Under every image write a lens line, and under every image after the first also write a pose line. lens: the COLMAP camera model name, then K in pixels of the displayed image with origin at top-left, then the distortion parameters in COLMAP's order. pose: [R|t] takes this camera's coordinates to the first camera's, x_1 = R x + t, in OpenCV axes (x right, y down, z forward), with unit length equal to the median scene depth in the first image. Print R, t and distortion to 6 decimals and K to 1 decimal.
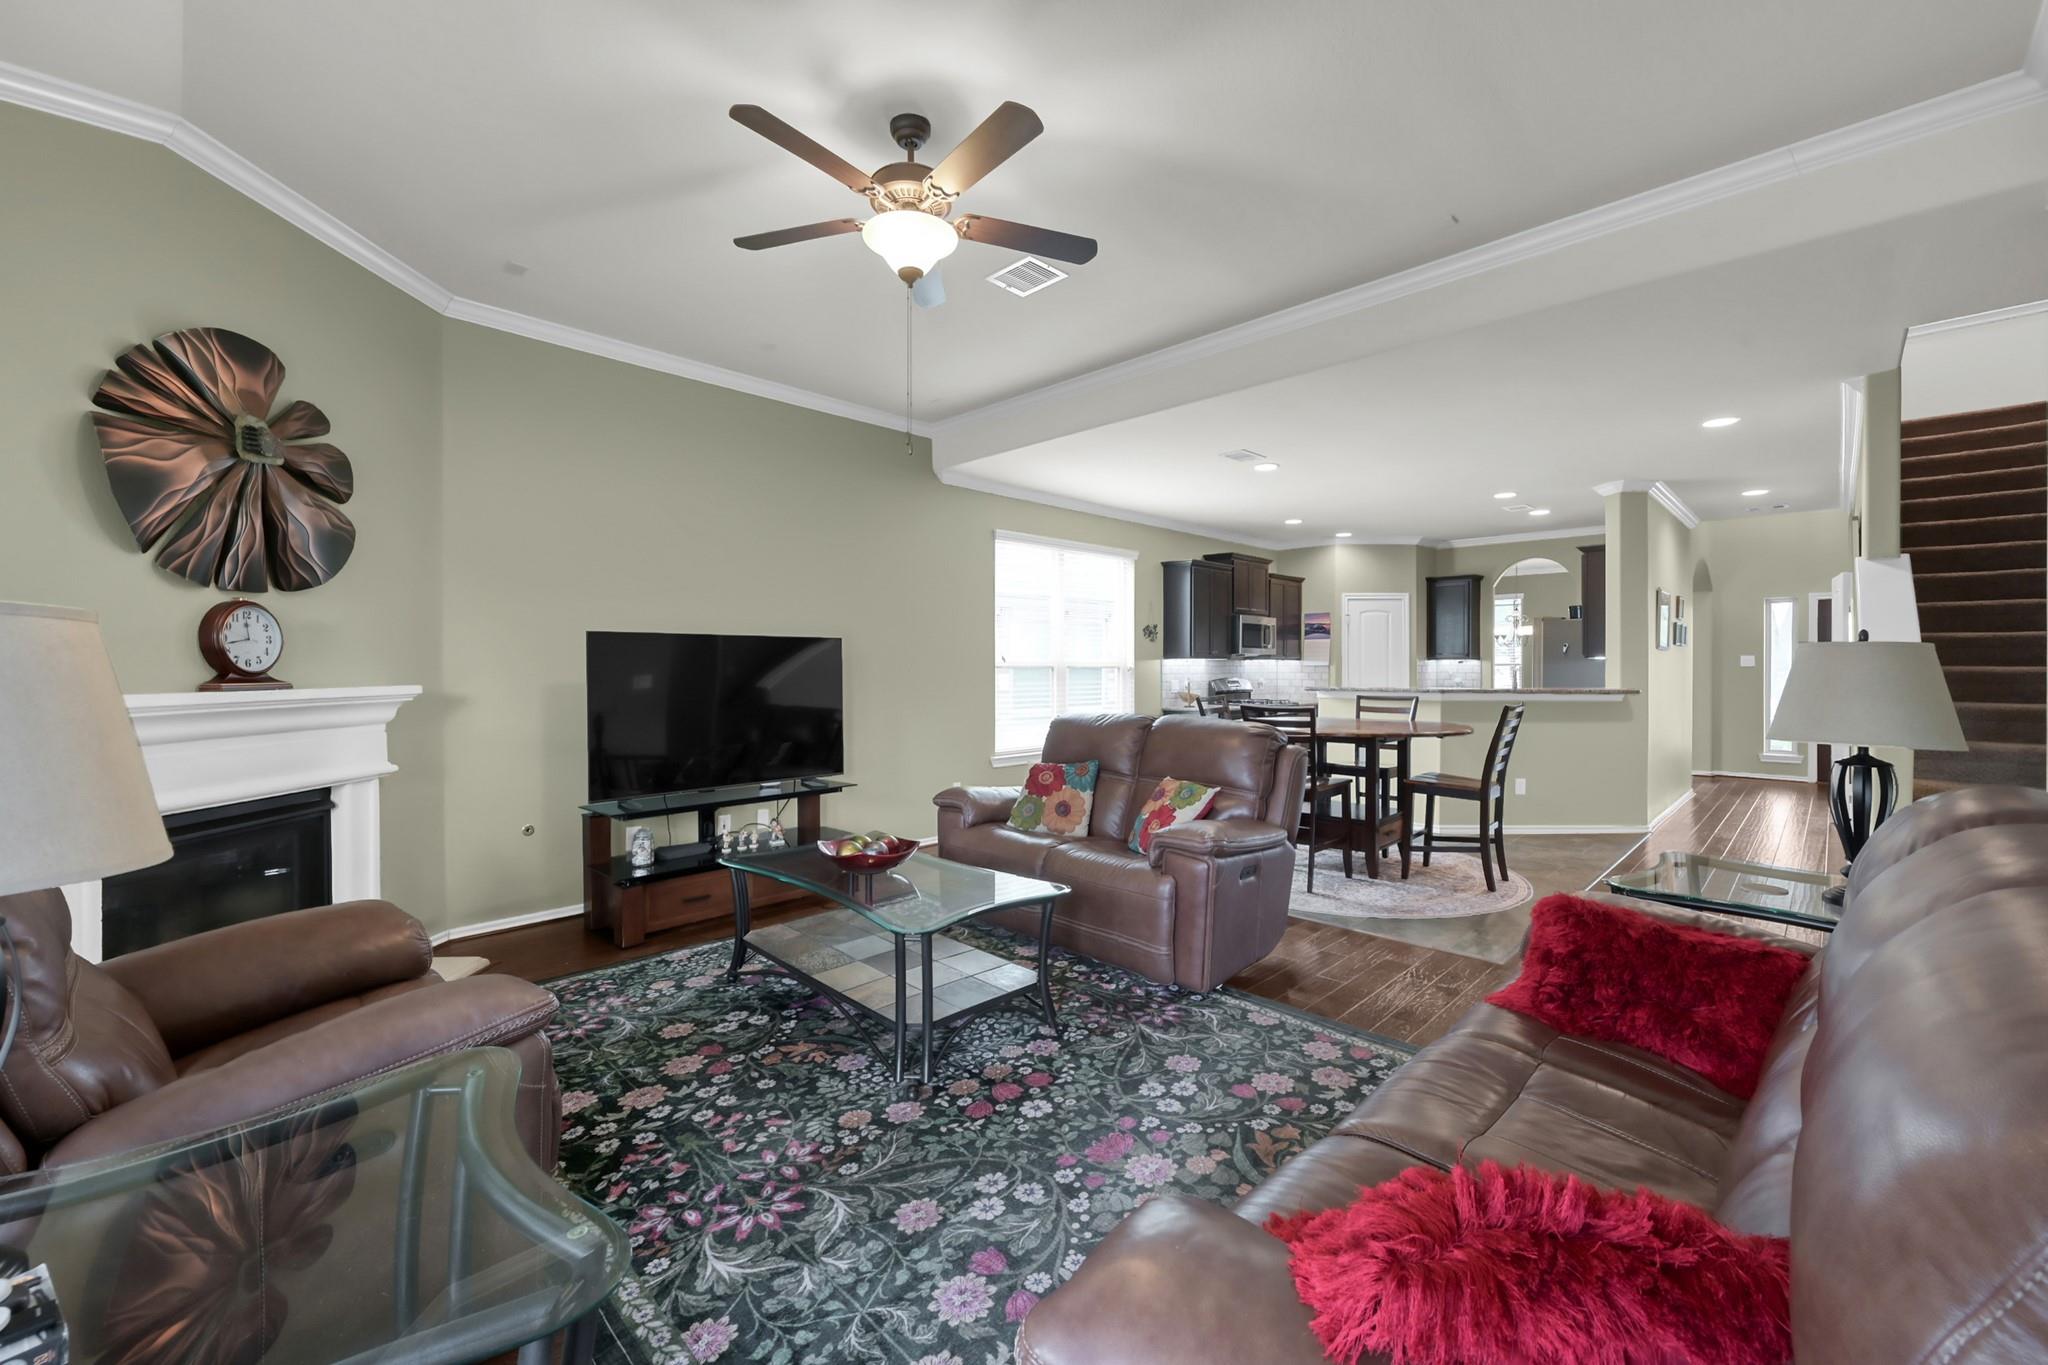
lens RADIAL K [[805.2, 0, 1024.0], [0, 805.2, 682.5], [0, 0, 1]] dist [-0.001163, -0.000182]
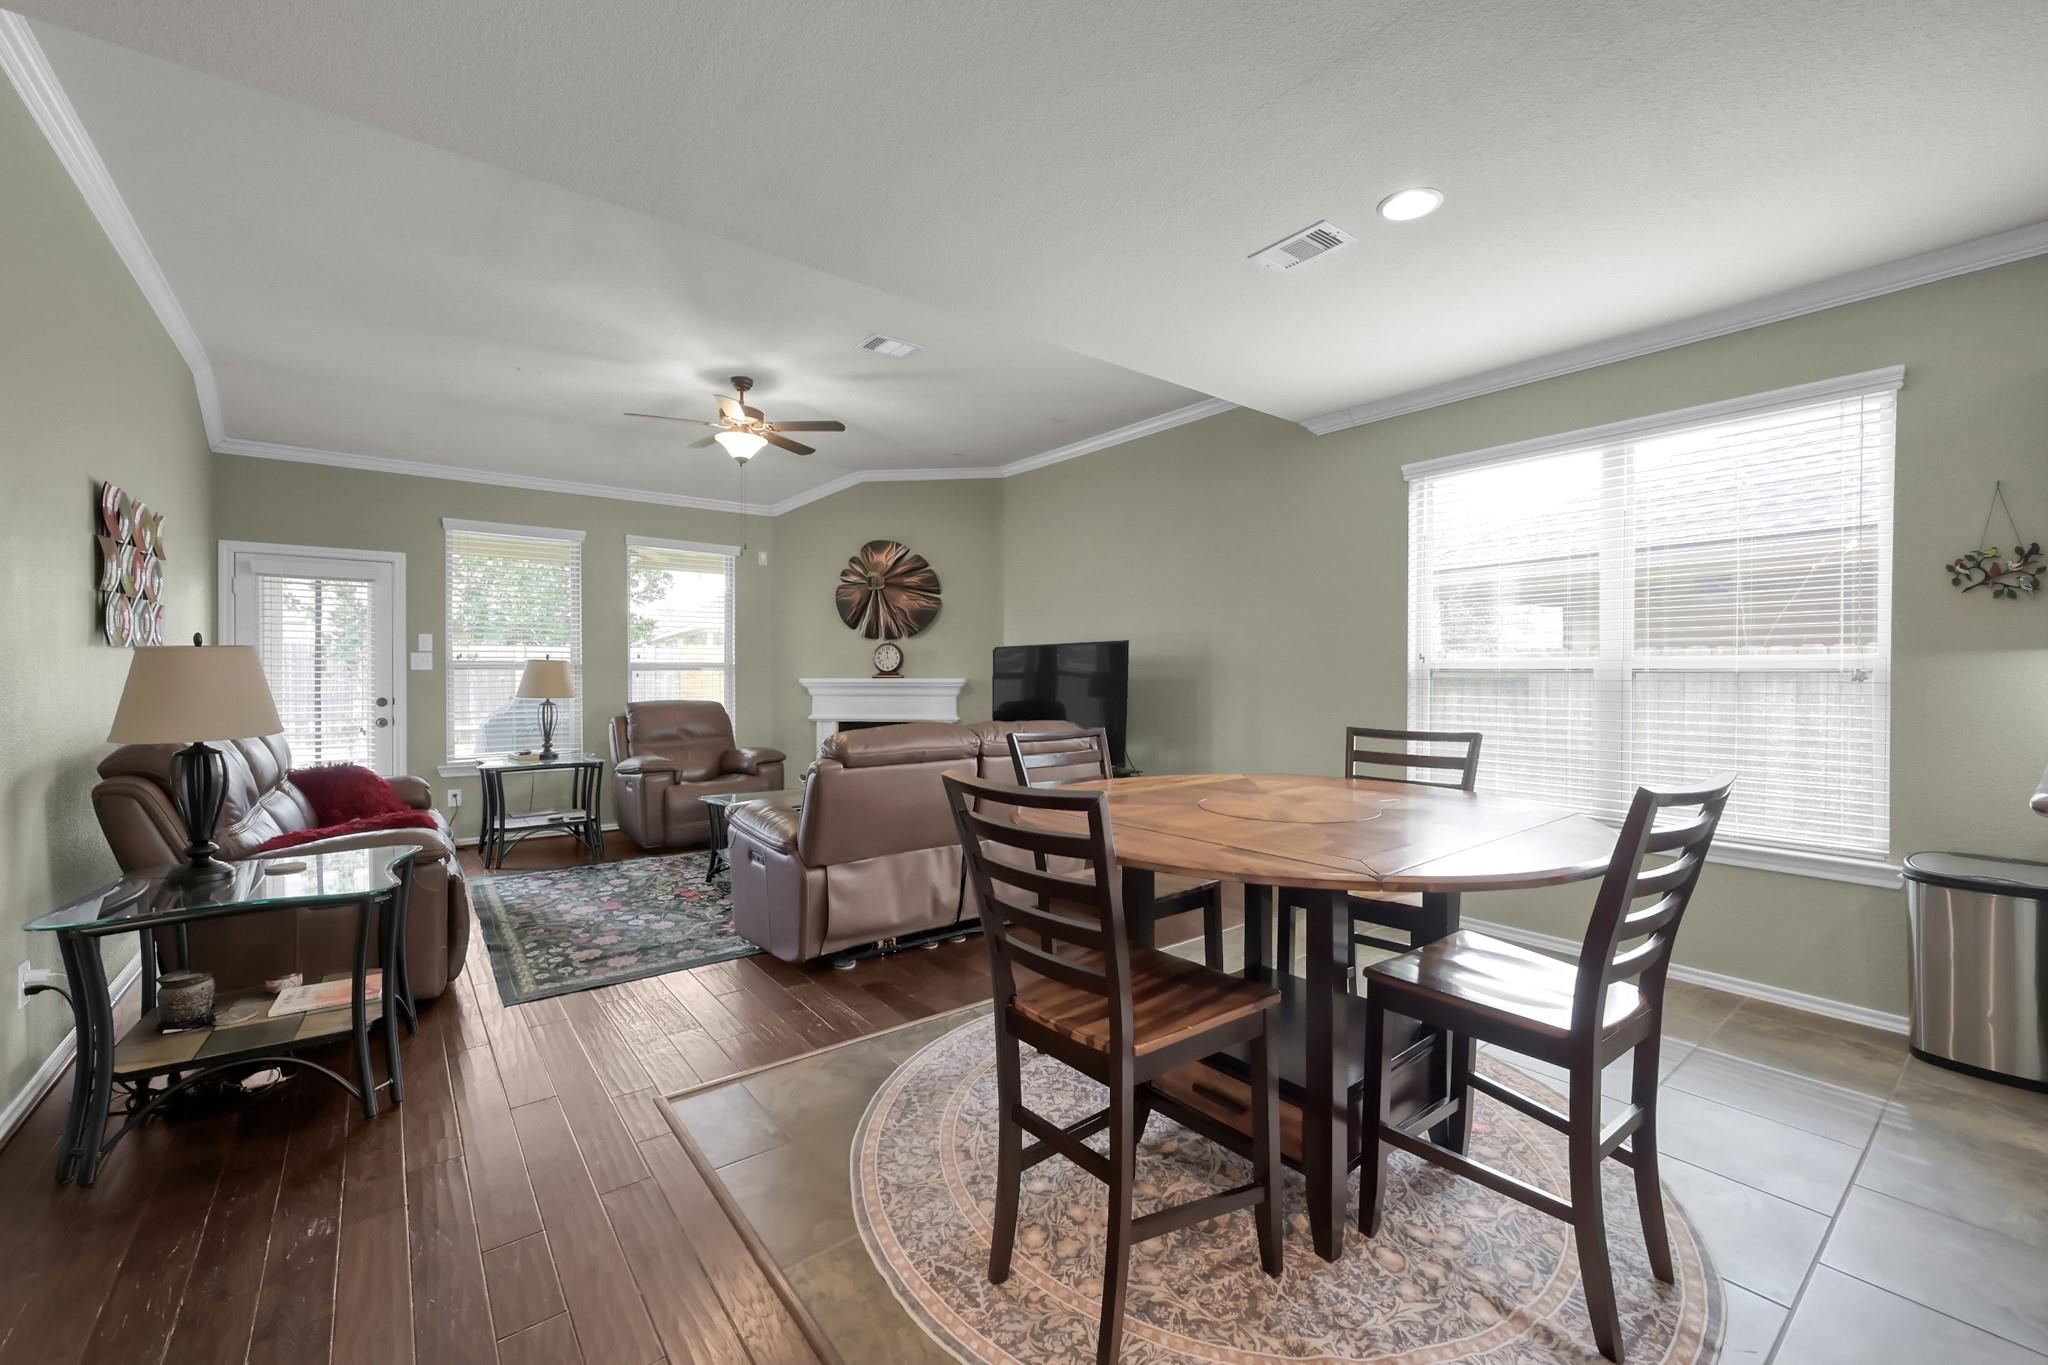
lens RADIAL K [[831.6, 0, 1024.0], [0, 831.6, 682.5], [0, 0, 1]] dist [-0.001171, -0.000167]
pose [[-0.119124, 0.015619, -0.992756, 0.568227], [-0.020163, 0.999632, 0.018146, -0.012256], [0.992675, 0.022178, -0.118766, 0.627119]]
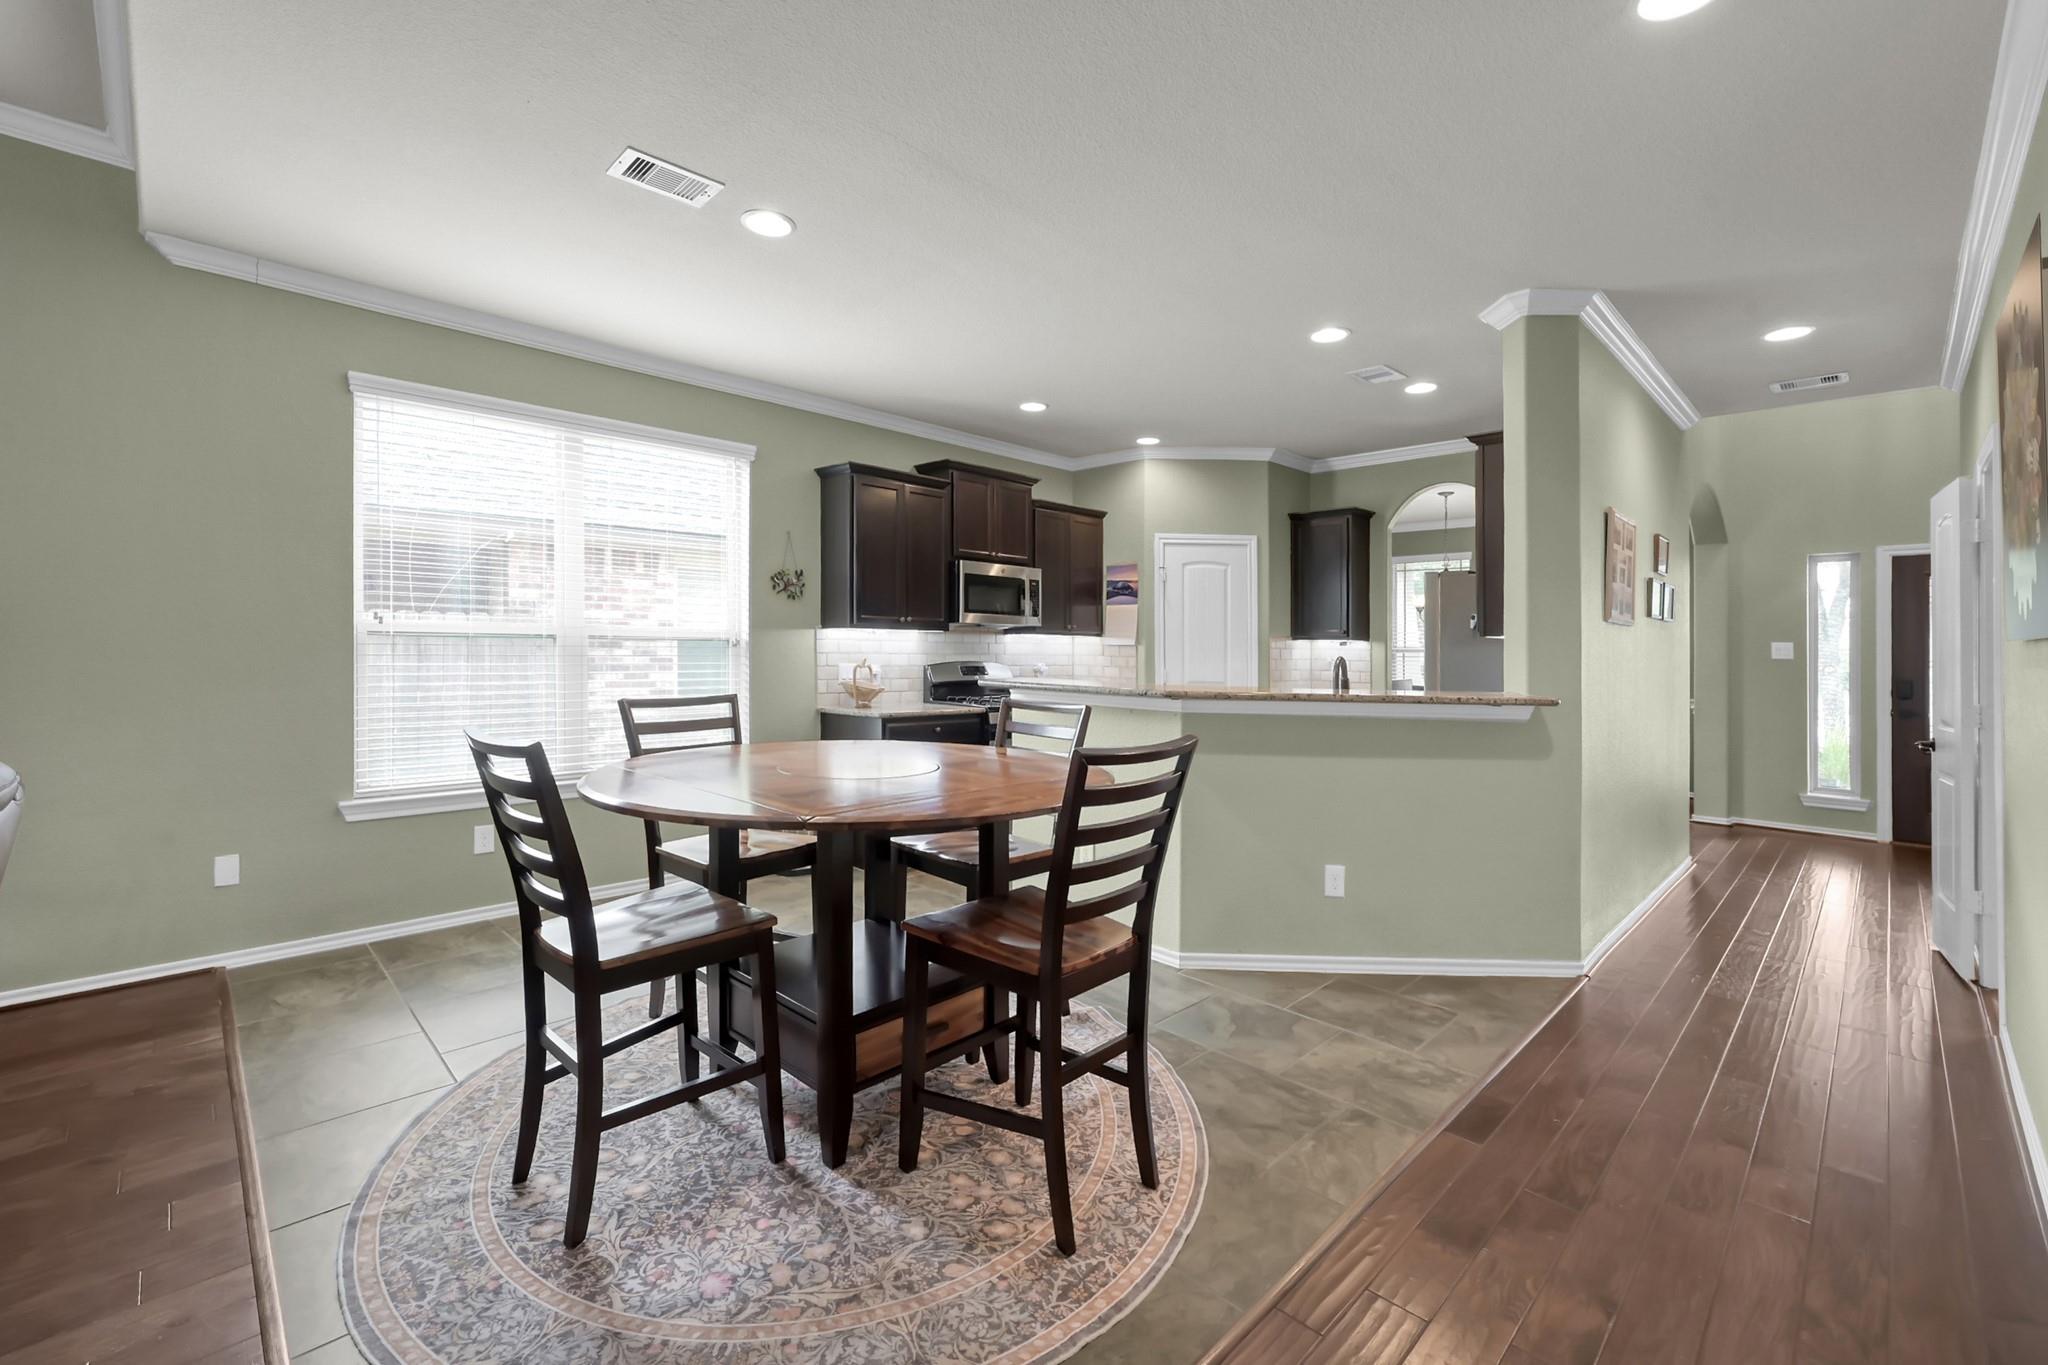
lens RADIAL K [[854.7, 0, 1023.9], [0, 854.7, 641.5], [0, 0, 1]] dist [0.002405, 0.000435]
pose [[0.999806, 0.019681, 0.000919, 0.335131], [-0.019654, 0.999521, -0.023887, -0.006887], [-0.001388, 0.023865, 0.999714, 0.361790]]
